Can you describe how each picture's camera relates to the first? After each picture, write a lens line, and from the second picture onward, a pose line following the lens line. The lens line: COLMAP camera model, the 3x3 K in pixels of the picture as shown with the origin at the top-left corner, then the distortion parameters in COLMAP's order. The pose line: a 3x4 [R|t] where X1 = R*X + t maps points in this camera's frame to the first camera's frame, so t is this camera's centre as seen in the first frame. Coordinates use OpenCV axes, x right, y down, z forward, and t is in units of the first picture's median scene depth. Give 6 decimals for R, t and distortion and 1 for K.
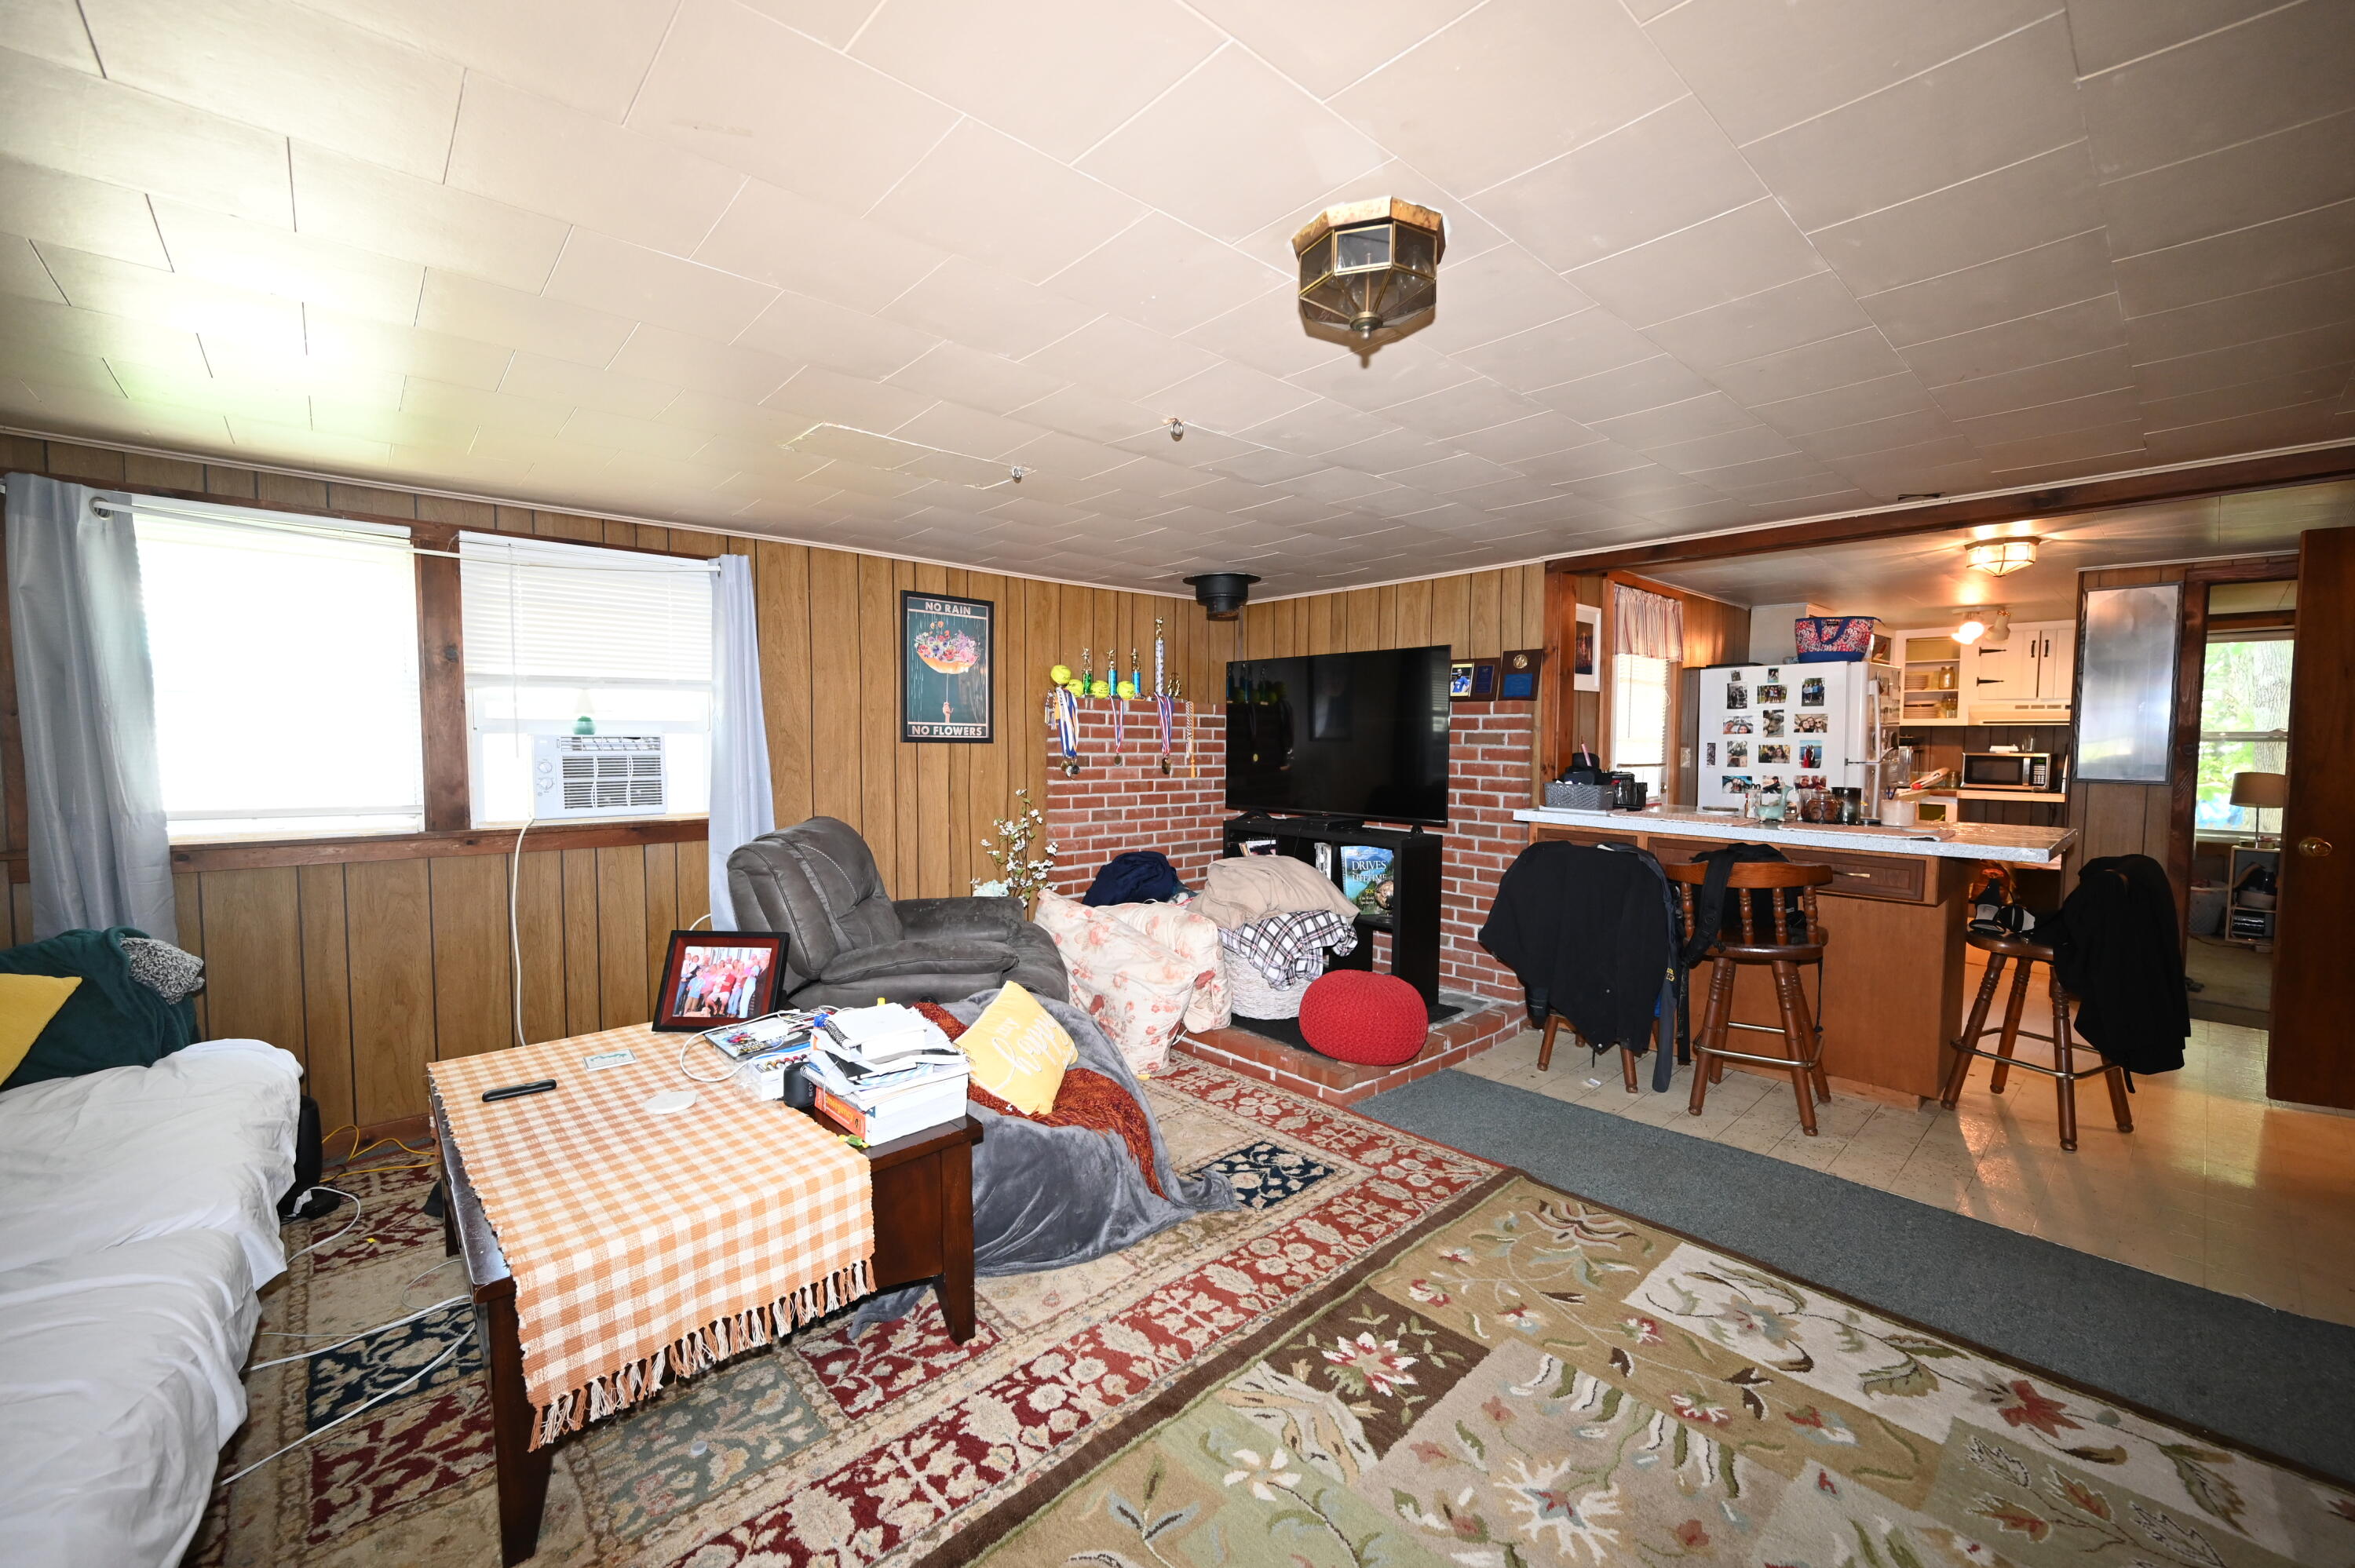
lens RADIAL K [[932.8, 0, 1175.0], [0, 932.8, 785.1], [0, 0, 1]] dist [-0.002558, 0.000428]
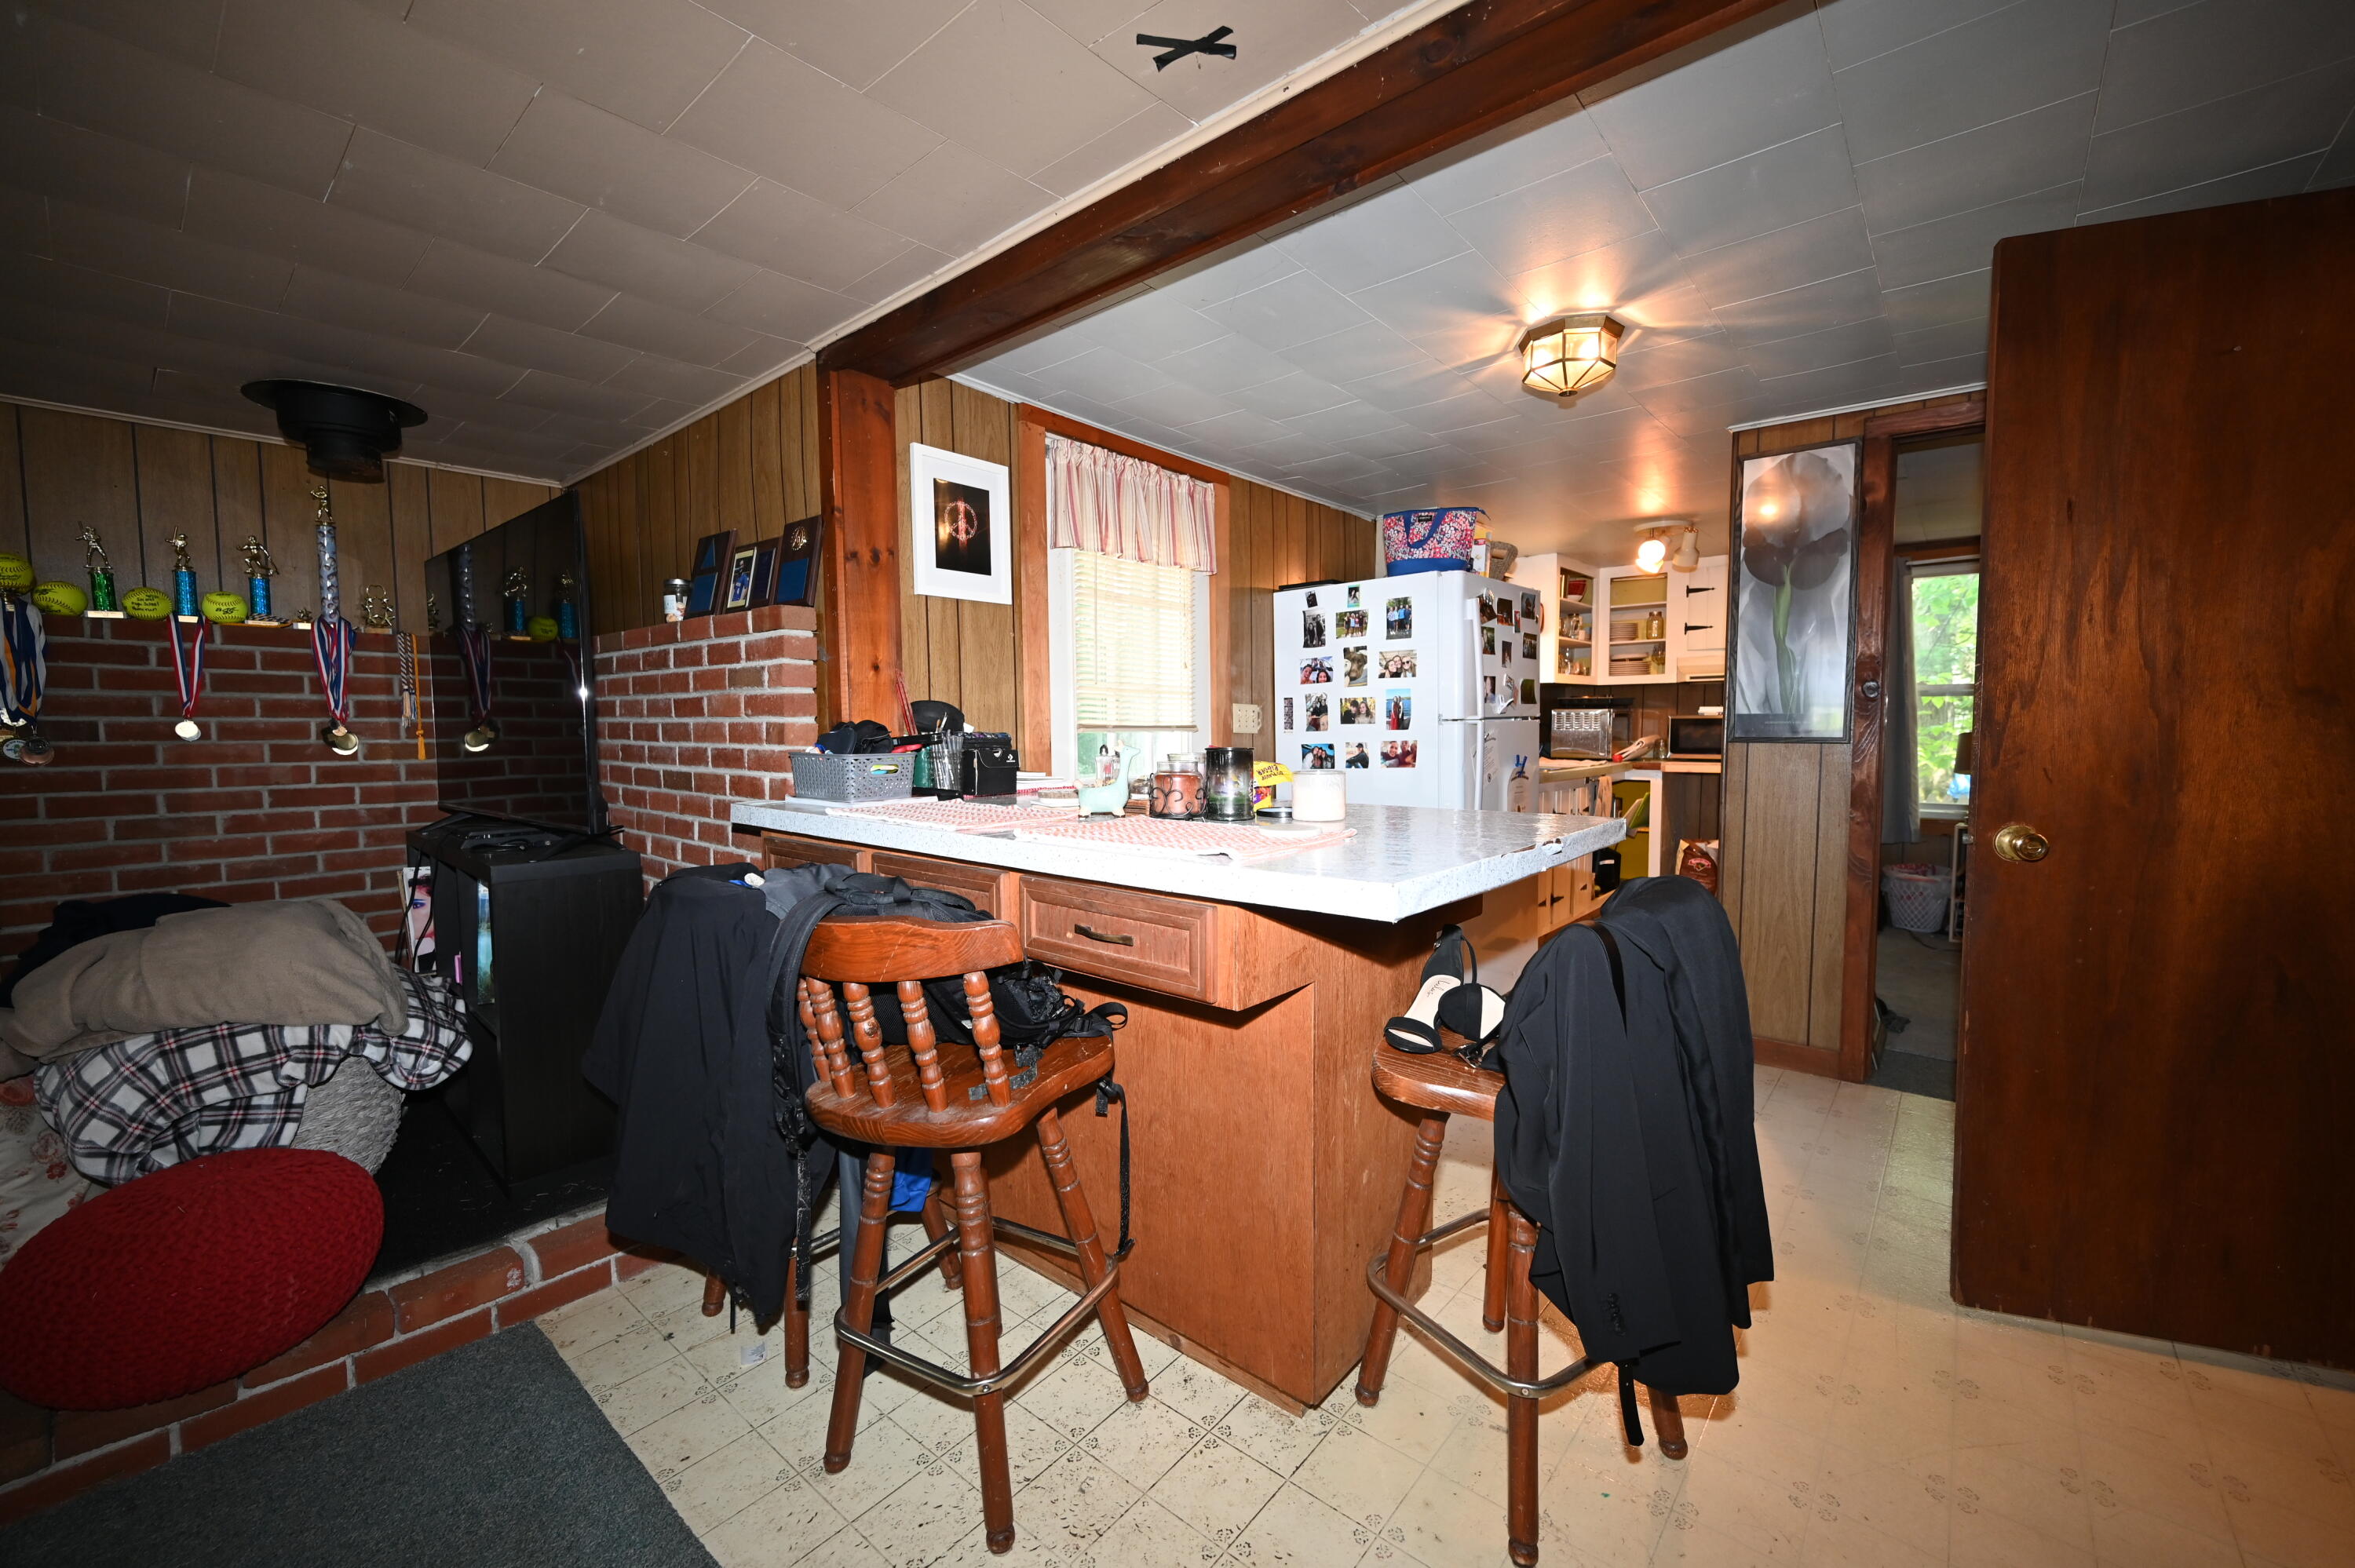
lens RADIAL K [[932.8, 0, 1179.9], [0, 932.8, 783.9], [0, 0, 1]] dist [-0.002558, 0.000428]
pose [[0.991407, -0.020321, 0.129225, 0.422491], [0.019222, 0.999768, 0.009749, 0.011561], [-0.129393, -0.007181, 0.991567, 0.332011]]
